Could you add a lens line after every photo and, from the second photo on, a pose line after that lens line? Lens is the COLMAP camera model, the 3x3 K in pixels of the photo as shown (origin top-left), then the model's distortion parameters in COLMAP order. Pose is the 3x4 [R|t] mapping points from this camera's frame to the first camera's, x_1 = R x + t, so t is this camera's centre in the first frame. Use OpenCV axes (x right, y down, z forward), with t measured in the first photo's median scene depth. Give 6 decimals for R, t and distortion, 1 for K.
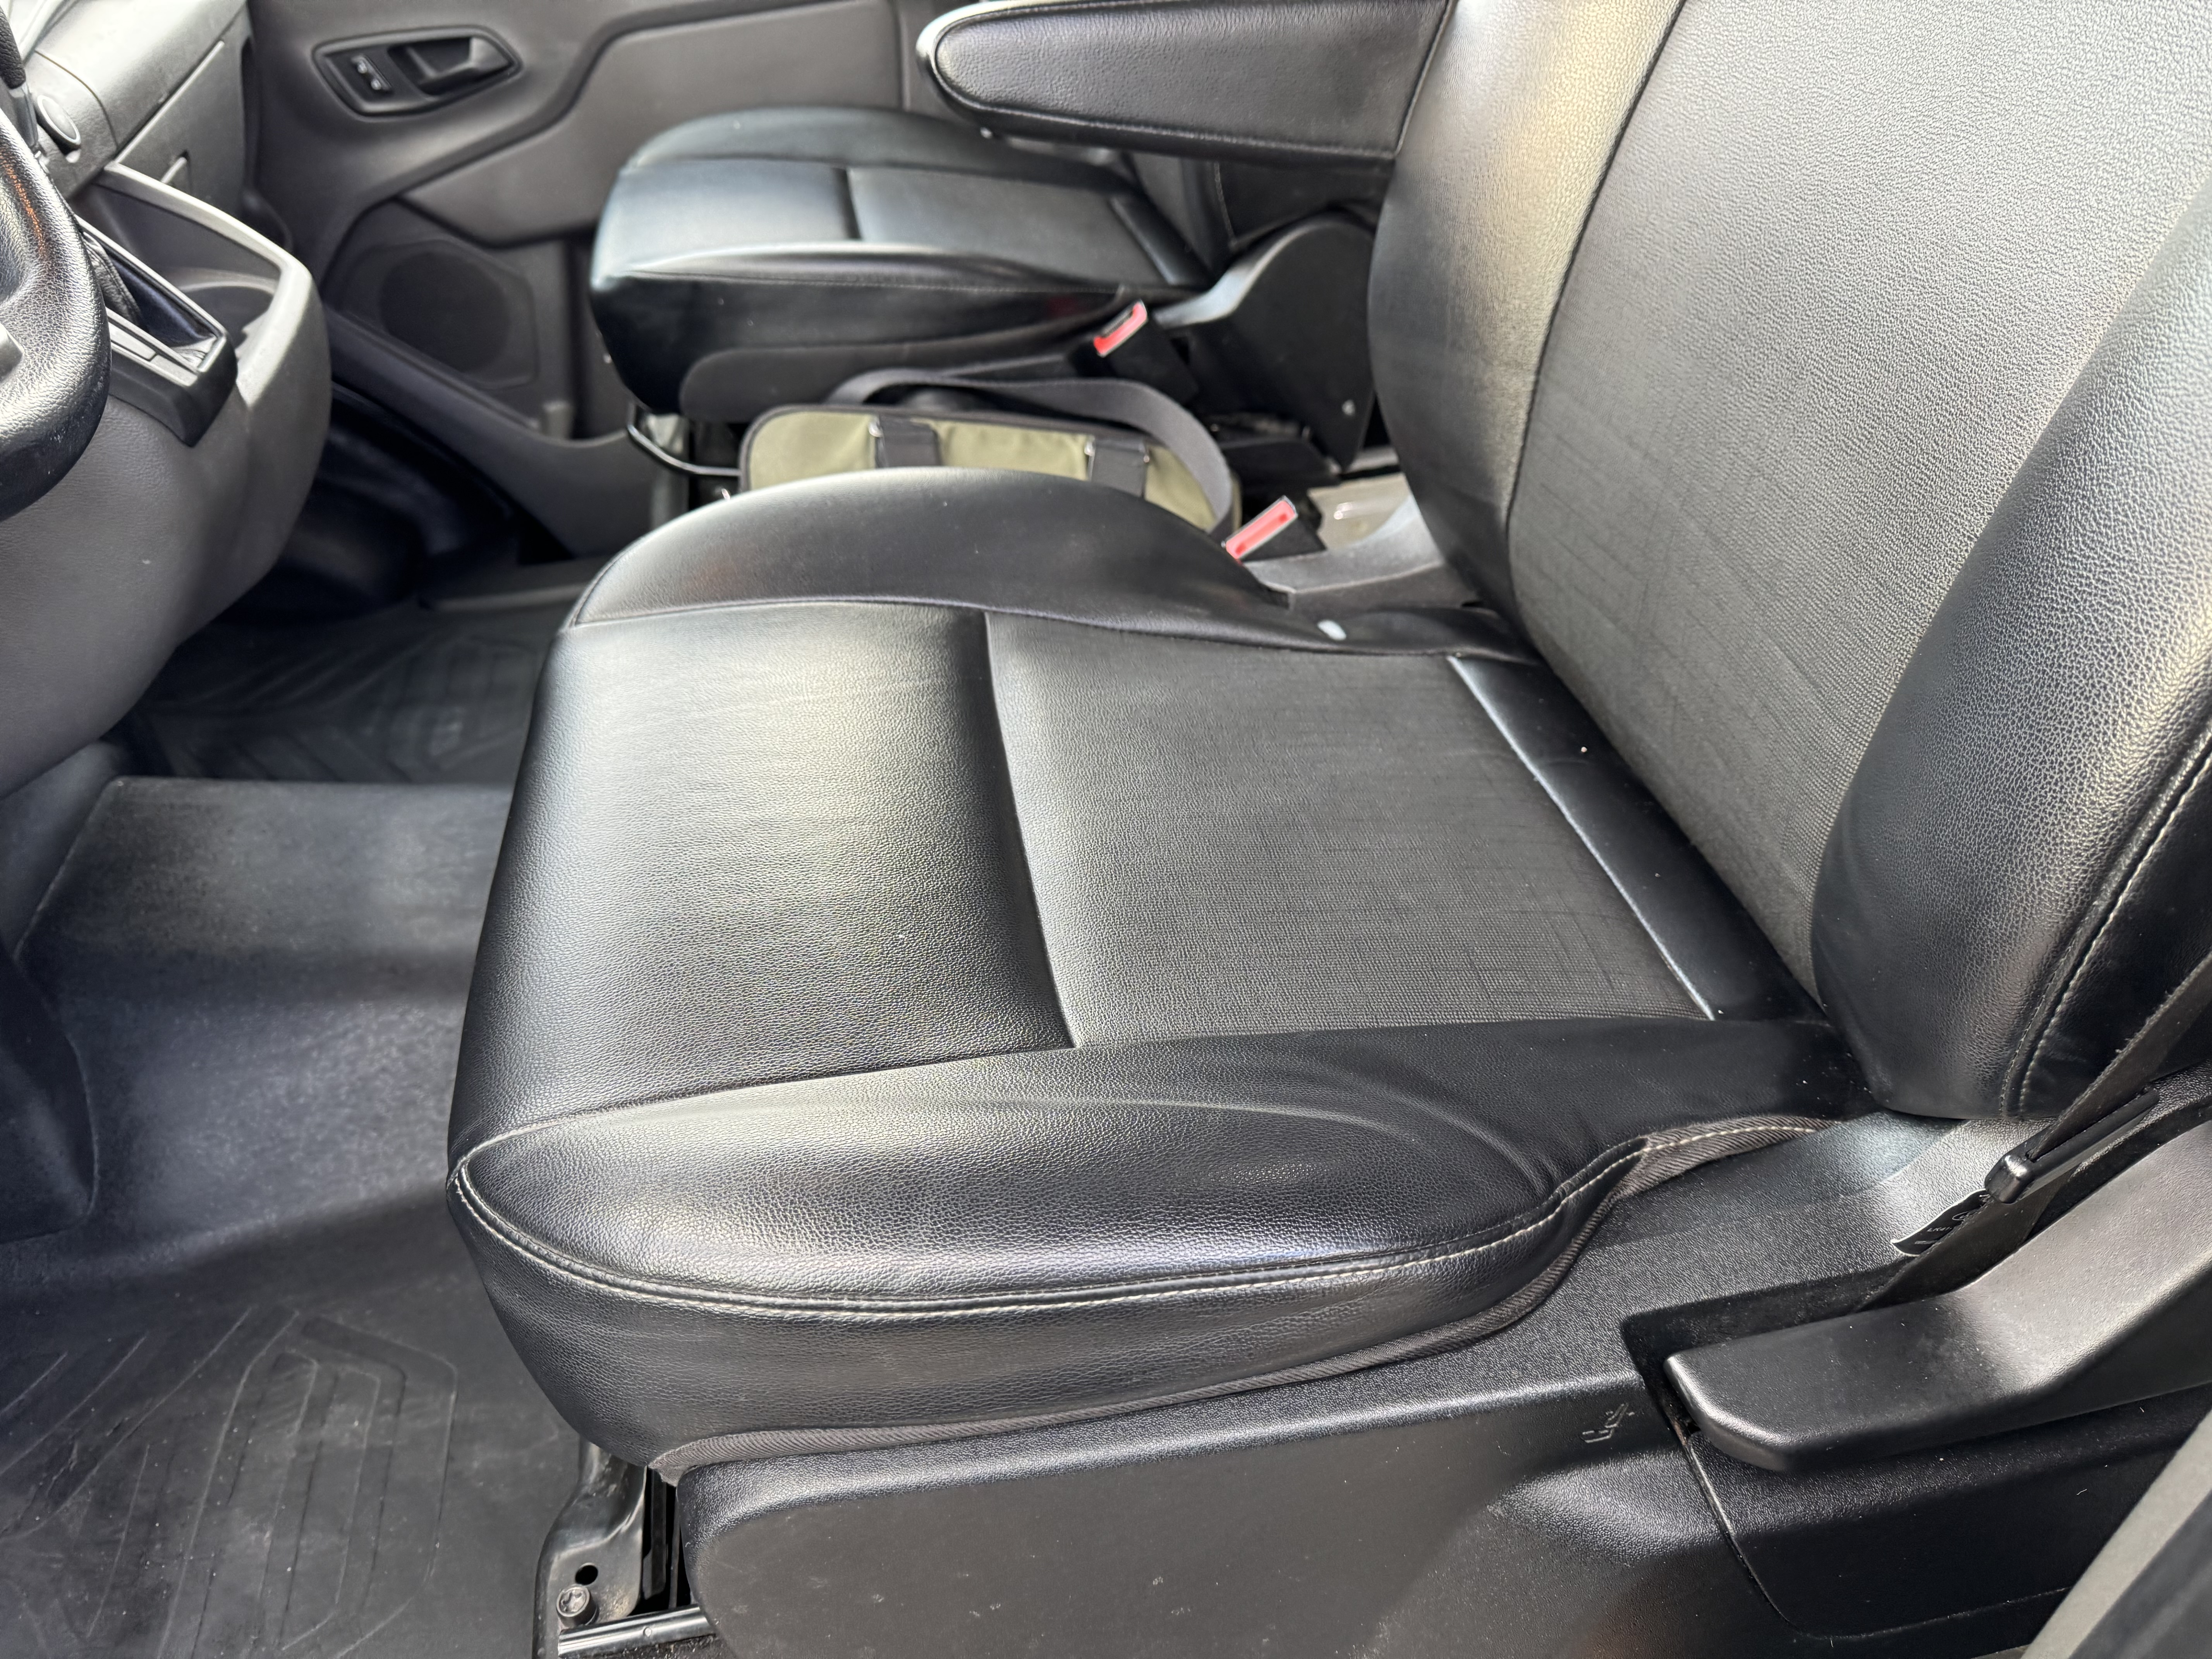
lens RADIAL K [[1539.6, 0, 1099.7], [0, 1539.6, 827.8], [0, 0, 1]] dist [0.021969, -0.032135]
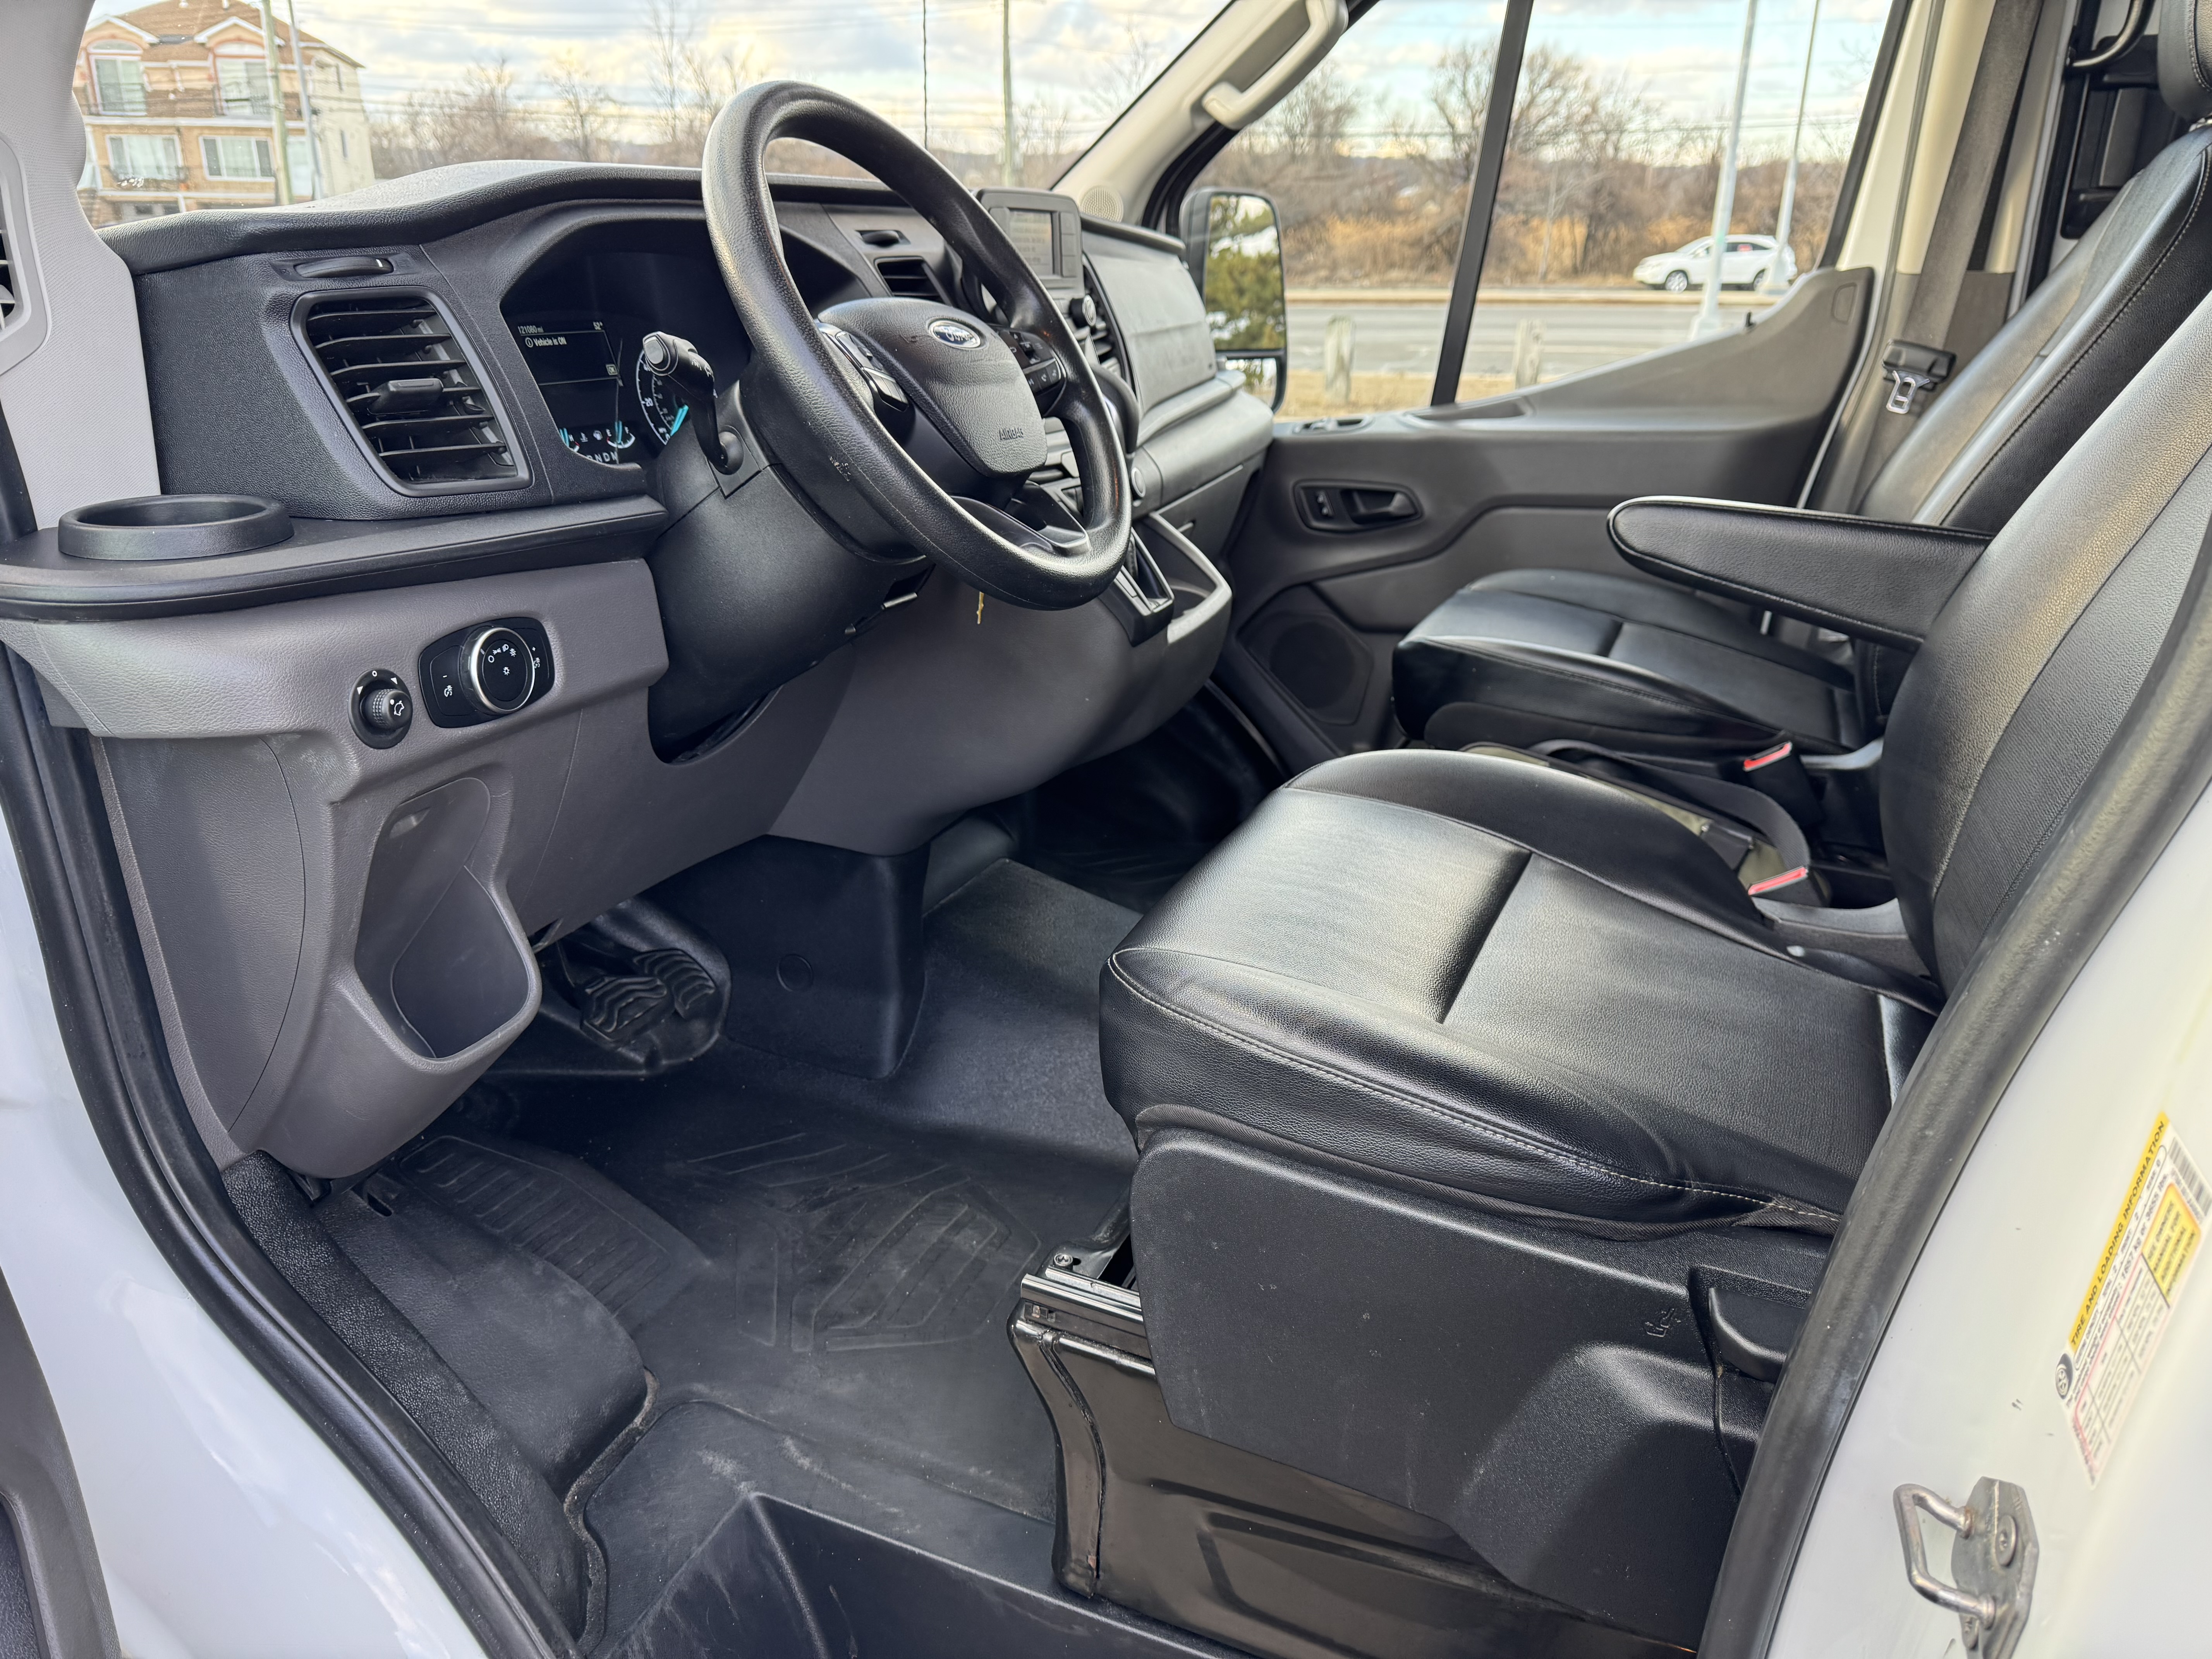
lens RADIAL K [[1539.6, 0, 1099.7], [0, 1539.6, 827.8], [0, 0, 1]] dist [0.021969, -0.032135]
pose [[0.828505, 0.261067, -0.495403, 0.218557], [-0.391893, 0.902244, -0.179932, 0.191528], [0.400000, 0.343220, 0.849824, -0.314986]]
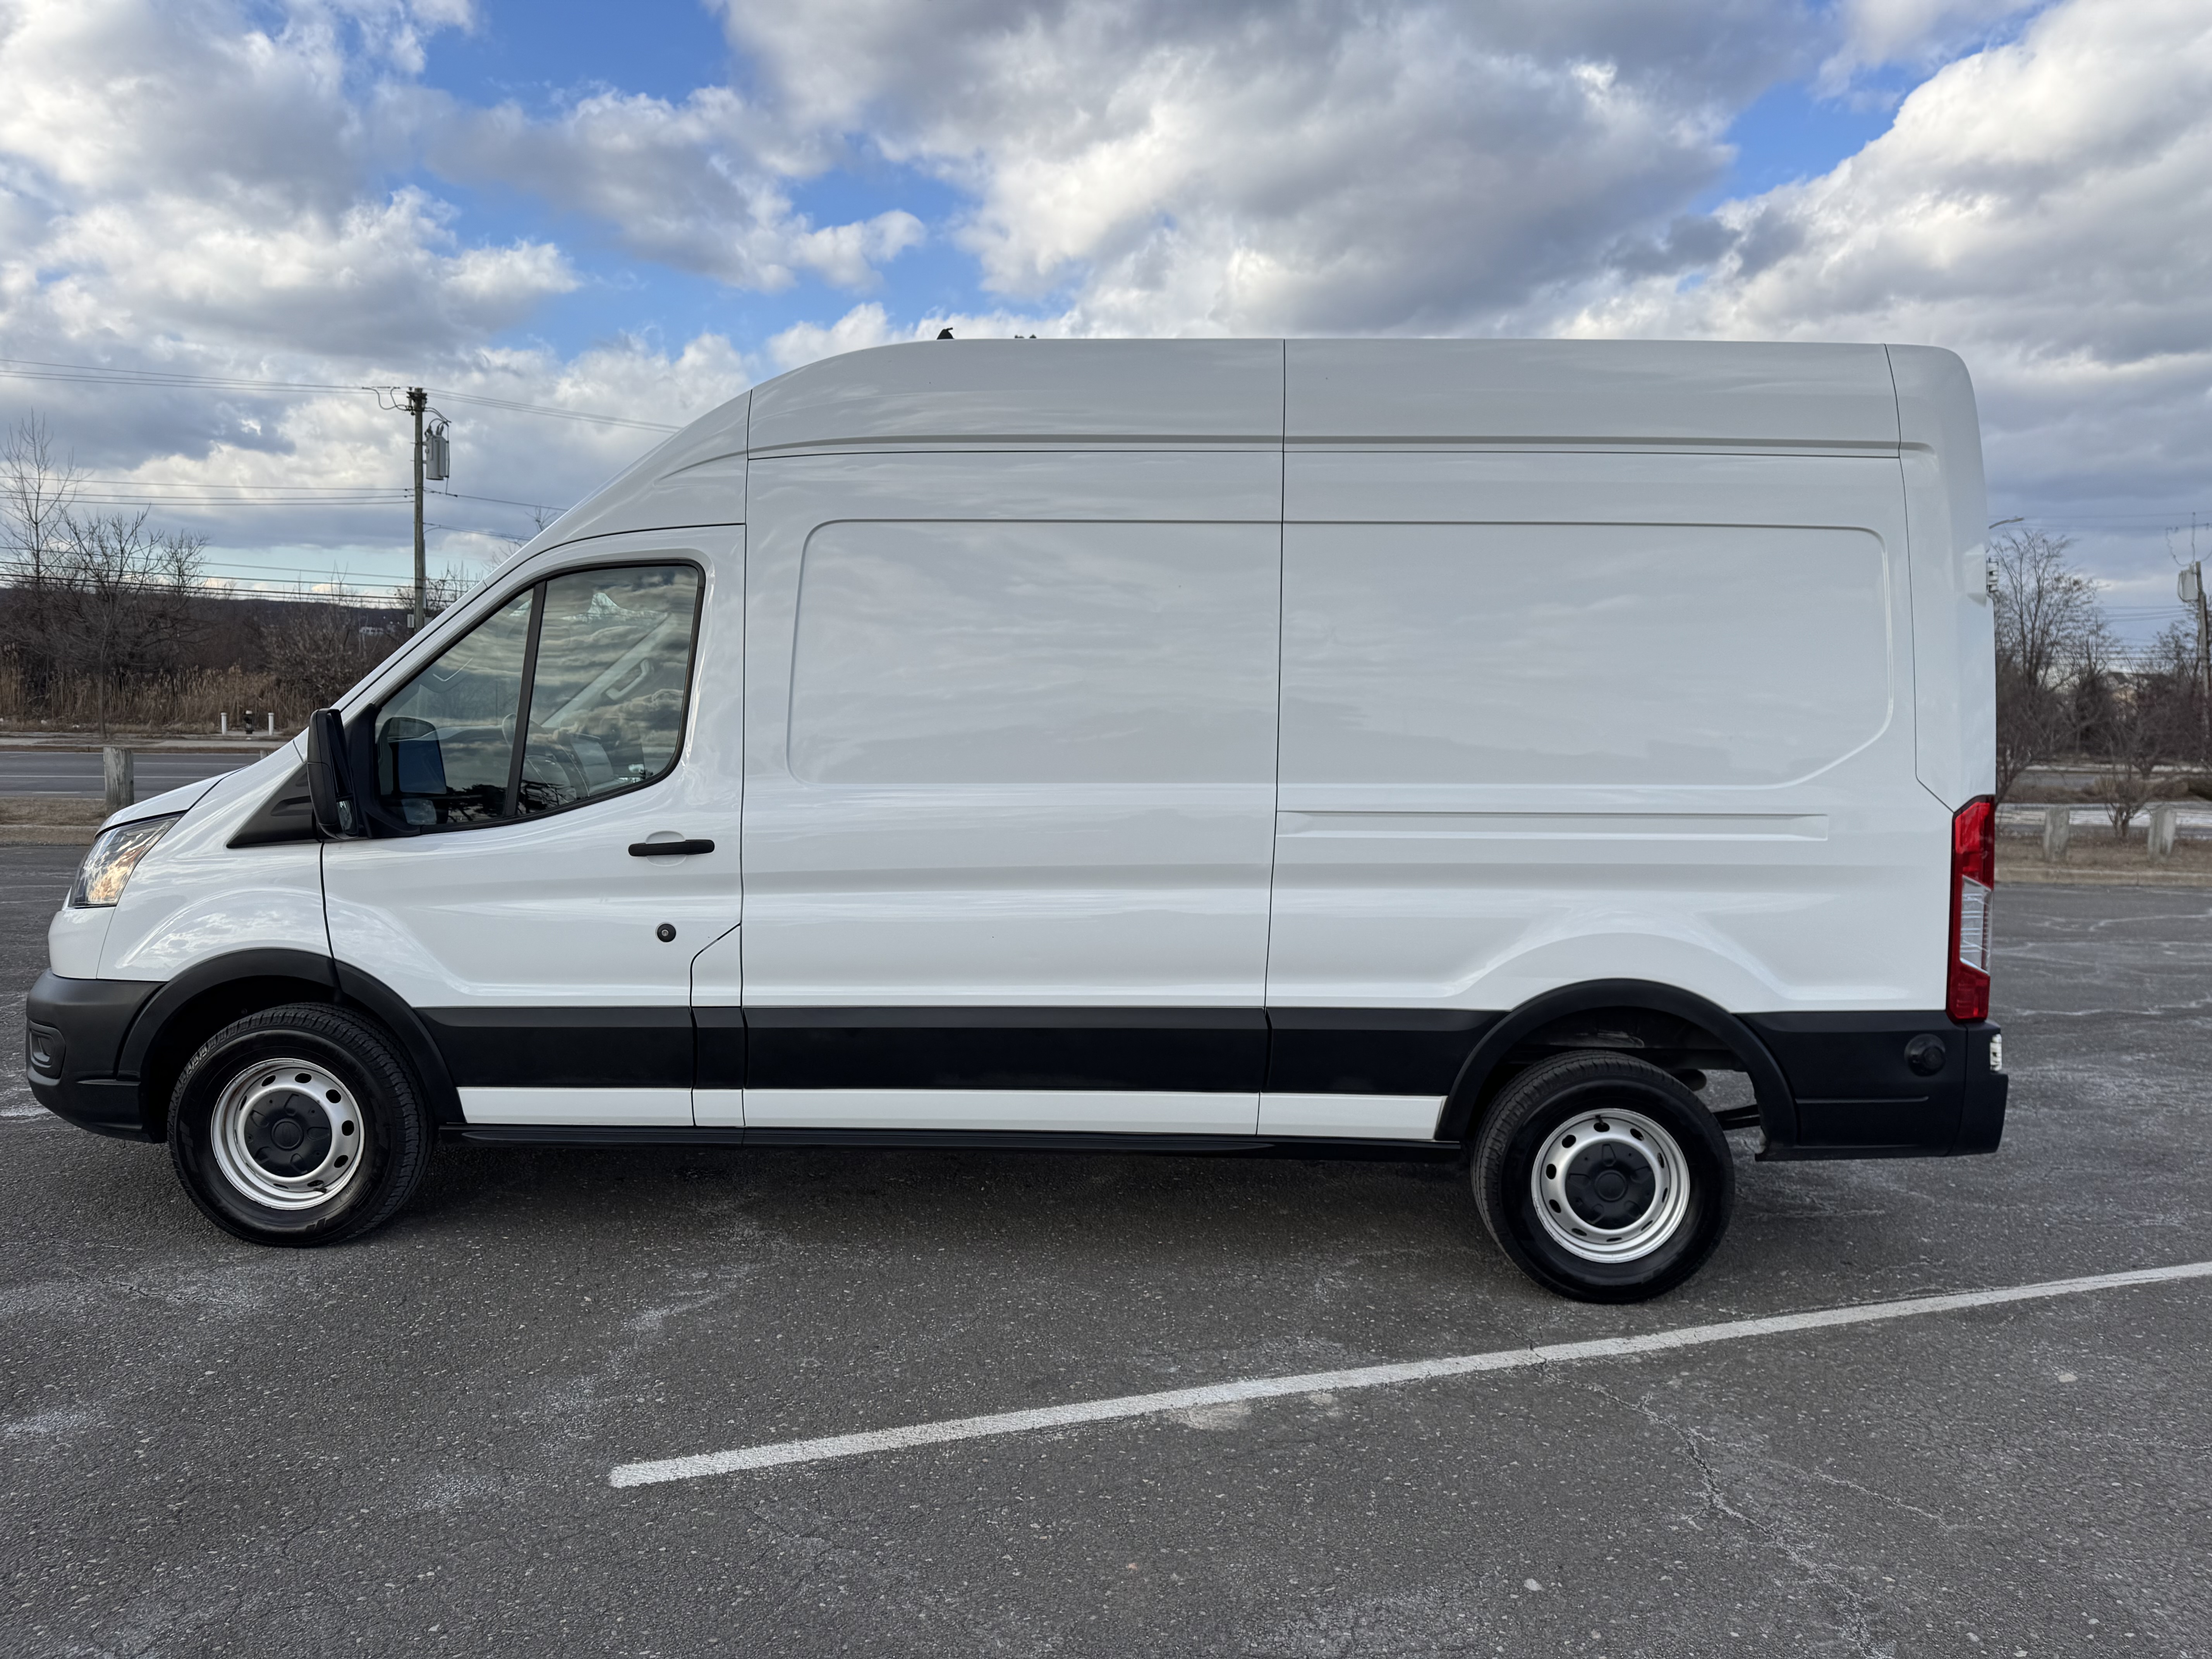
lens RADIAL K [[1539.6, 0, 1099.7], [0, 1539.6, 827.8], [0, 0, 1]] dist [0.021969, -0.032135]
pose [[0.971392, 0.098978, -0.215874, 2.249311], [-0.202145, 0.821700, -0.532866, 2.119939], [0.124642, 0.561259, 0.818201, -3.173705]]
